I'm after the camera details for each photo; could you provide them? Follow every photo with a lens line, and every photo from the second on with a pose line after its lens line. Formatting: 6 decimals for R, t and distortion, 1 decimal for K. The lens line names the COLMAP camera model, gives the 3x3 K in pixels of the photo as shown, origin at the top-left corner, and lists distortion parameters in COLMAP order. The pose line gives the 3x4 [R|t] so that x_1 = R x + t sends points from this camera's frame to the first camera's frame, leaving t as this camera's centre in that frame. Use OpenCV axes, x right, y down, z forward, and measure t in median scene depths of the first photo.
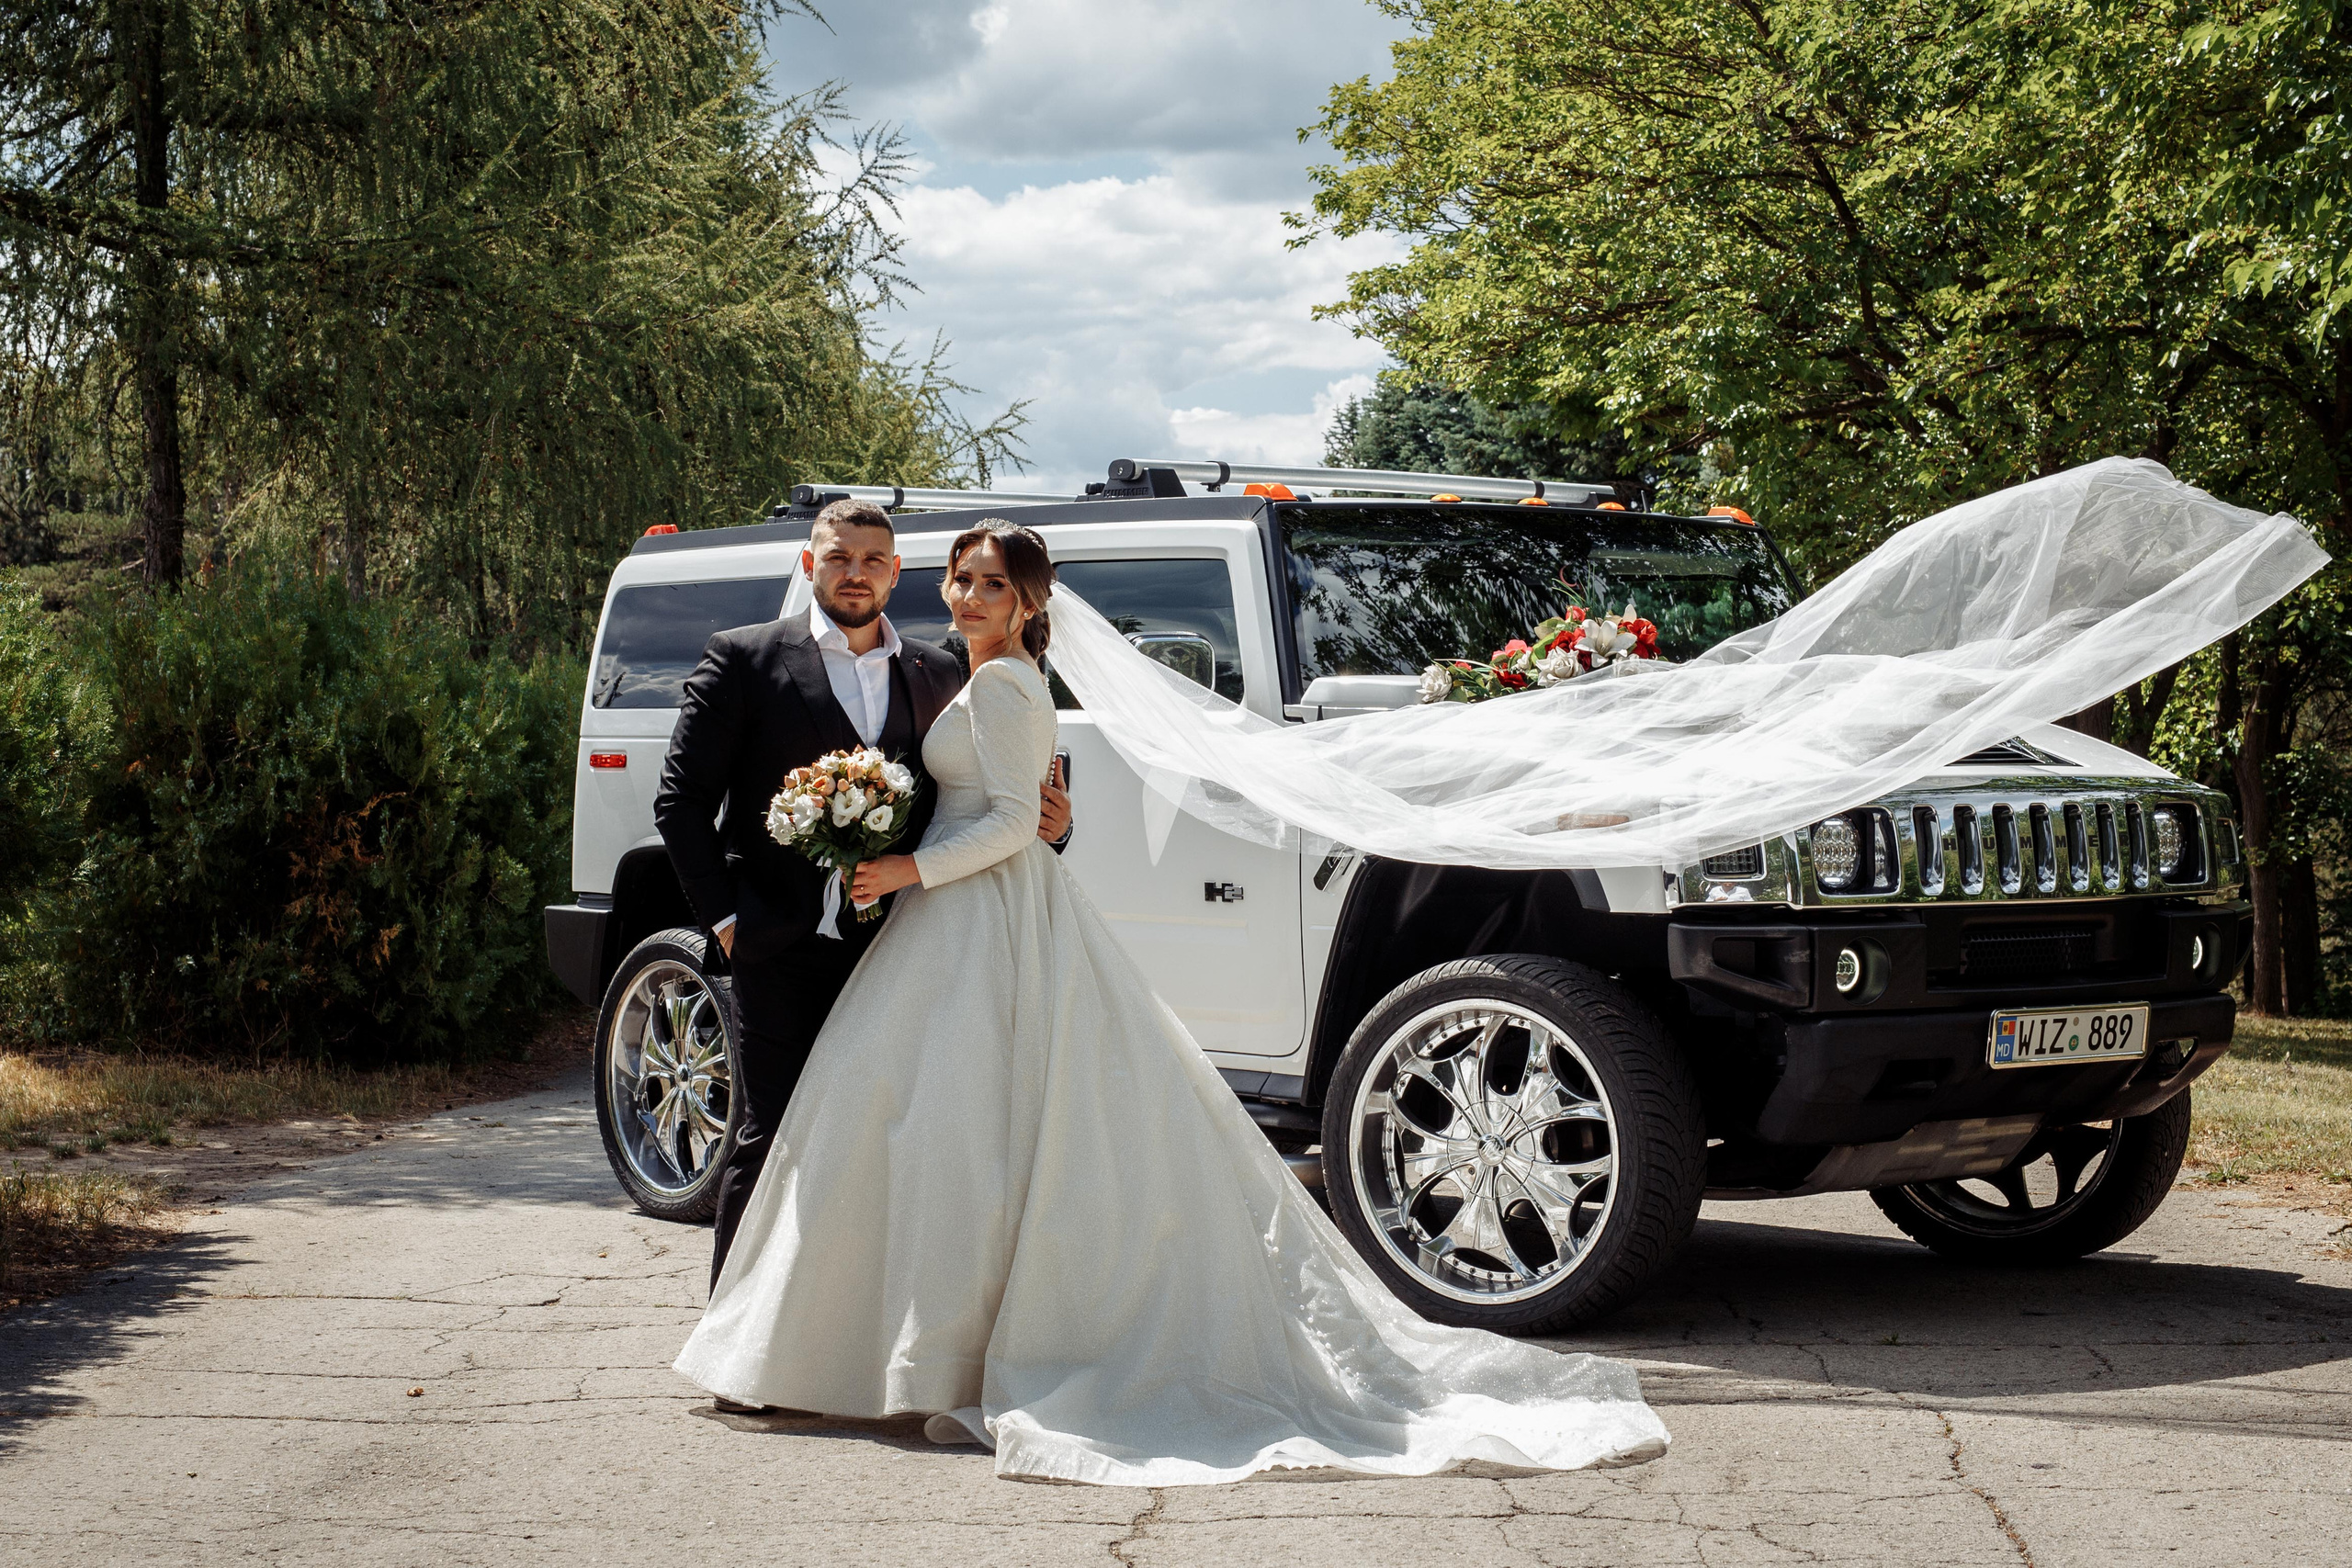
lens RADIAL K [[3472.5, 0, 1179.1], [0, 3472.5, 828.2], [0, 0, 1]] dist [0.012501, -0.052599]
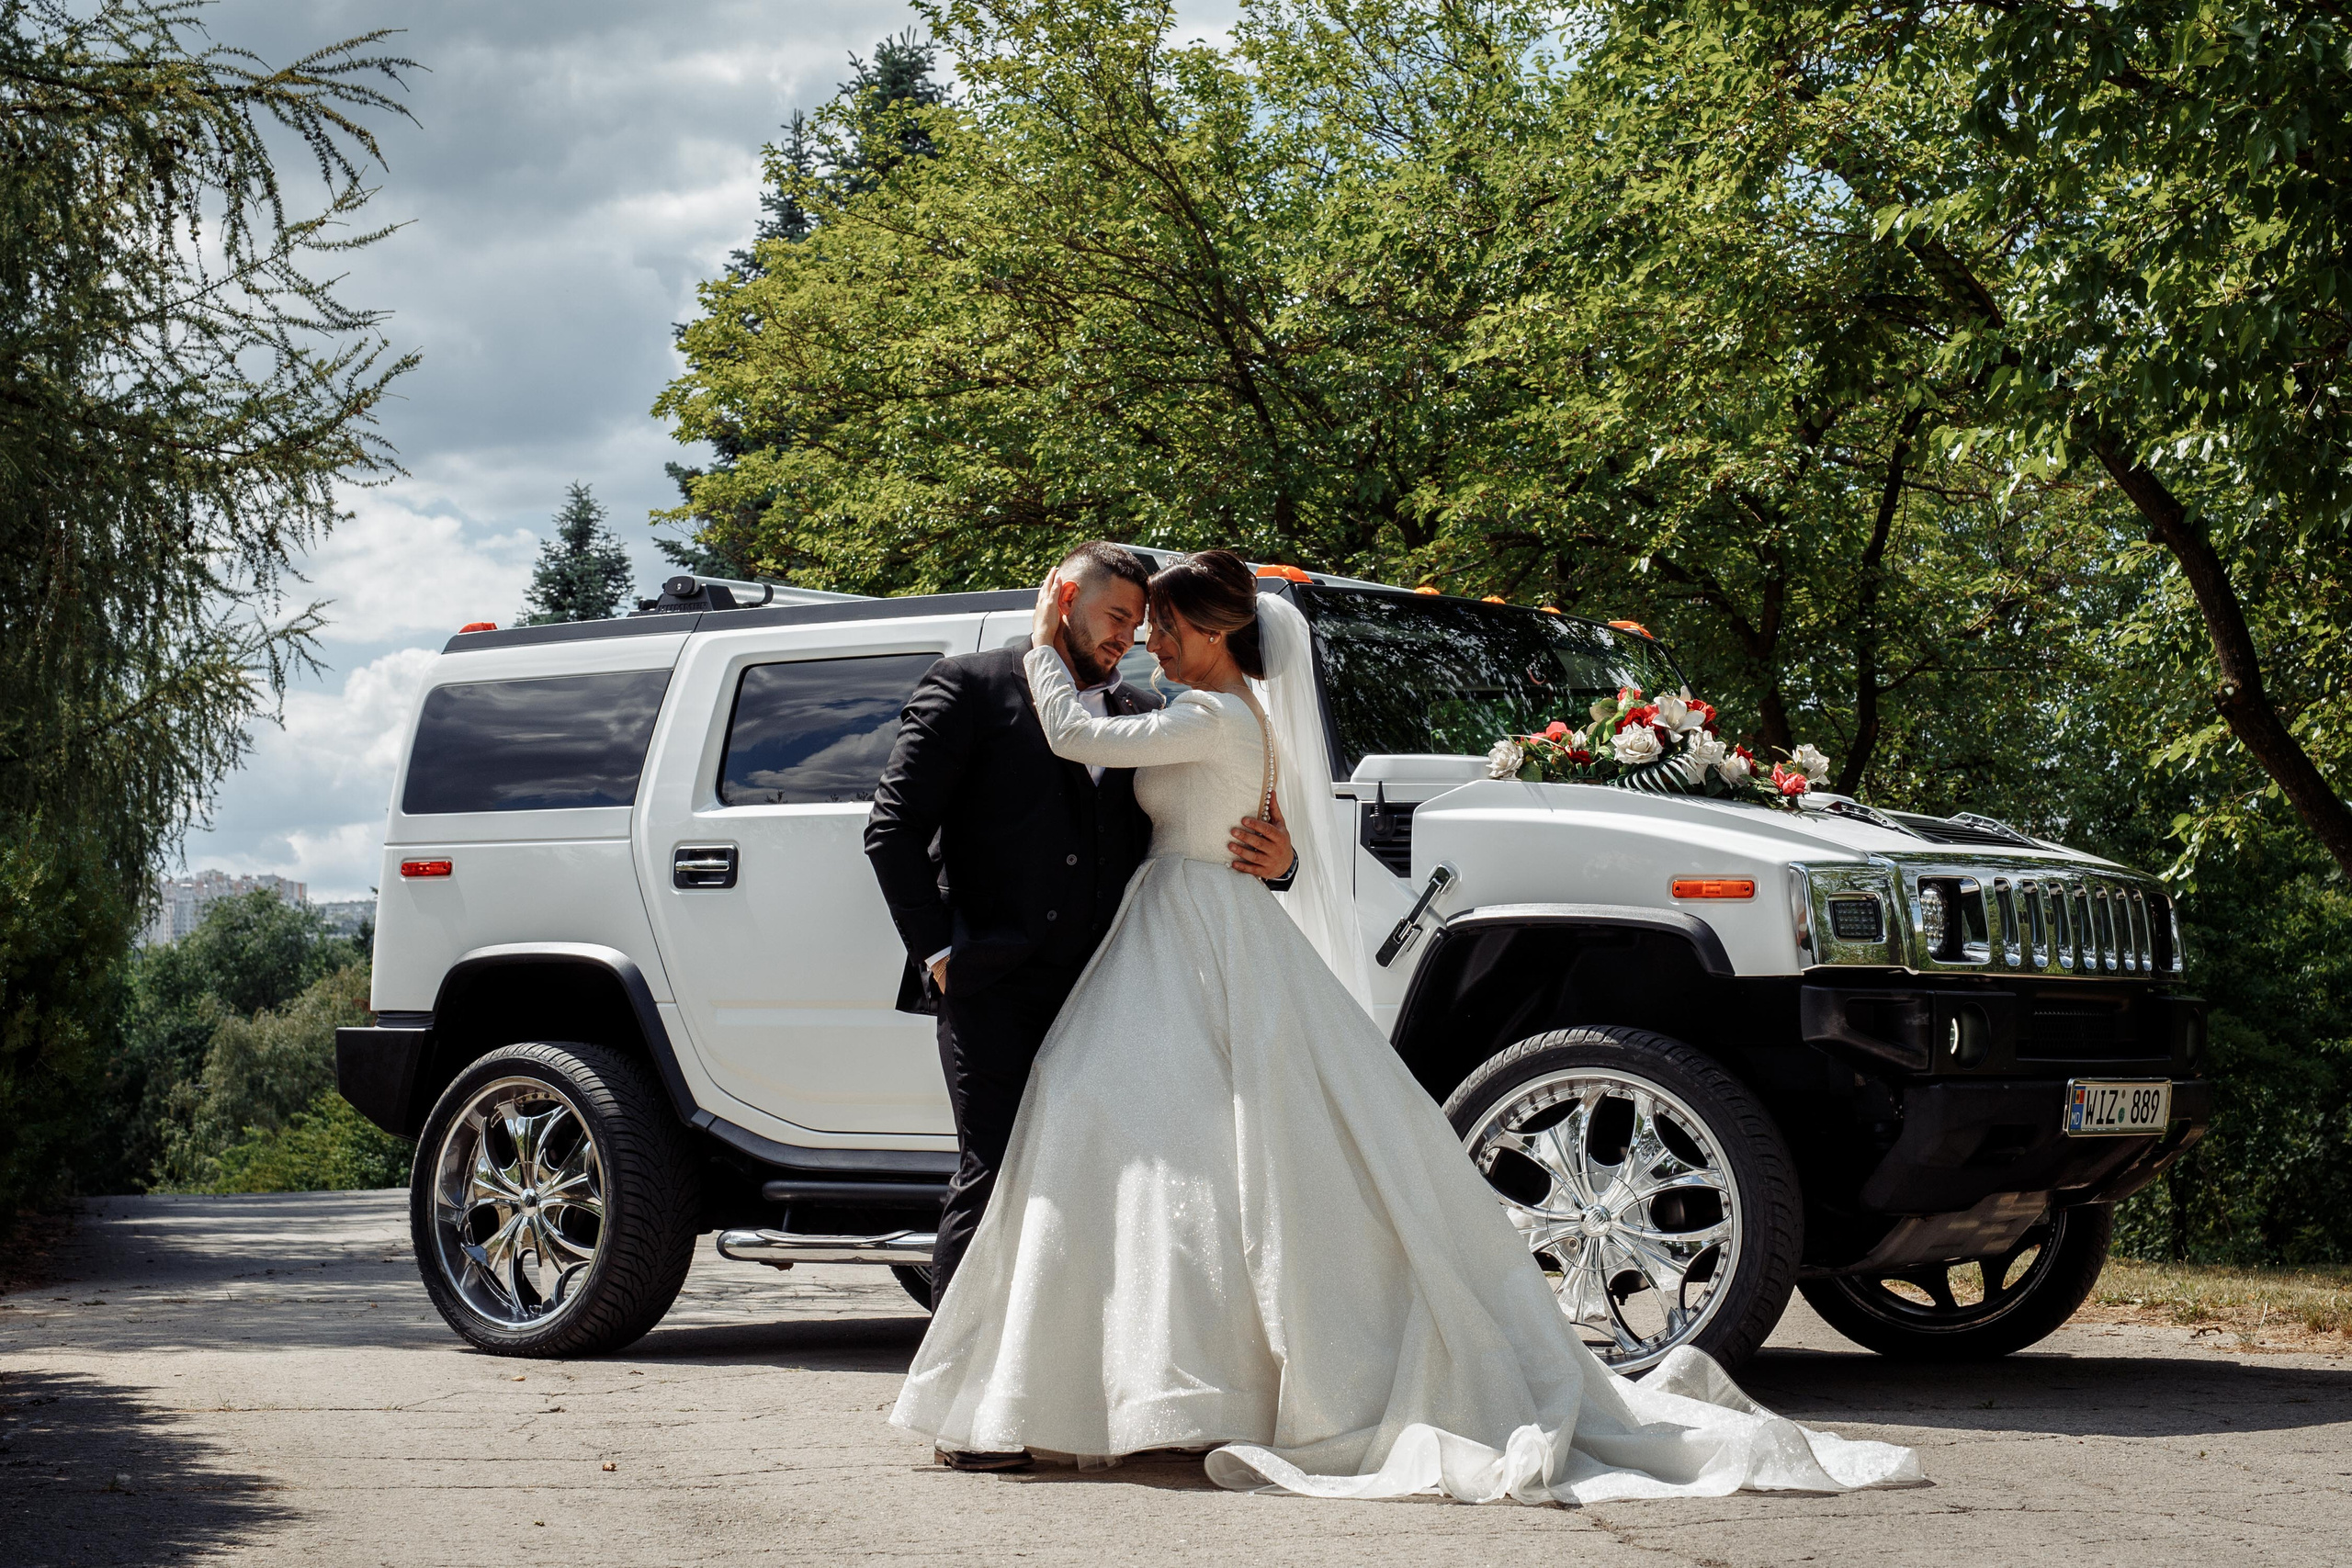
lens RADIAL K [[3588.9, 0, 1176.0], [0, 3588.9, 784.0], [0, 0, 1]] dist [0.028091, -0.062853]
pose [[0.977195, 0.019024, 0.211491, -0.189506], [-0.001976, 0.996750, -0.080528, 0.039043], [-0.212336, 0.078274, 0.974057, 0.009678]]
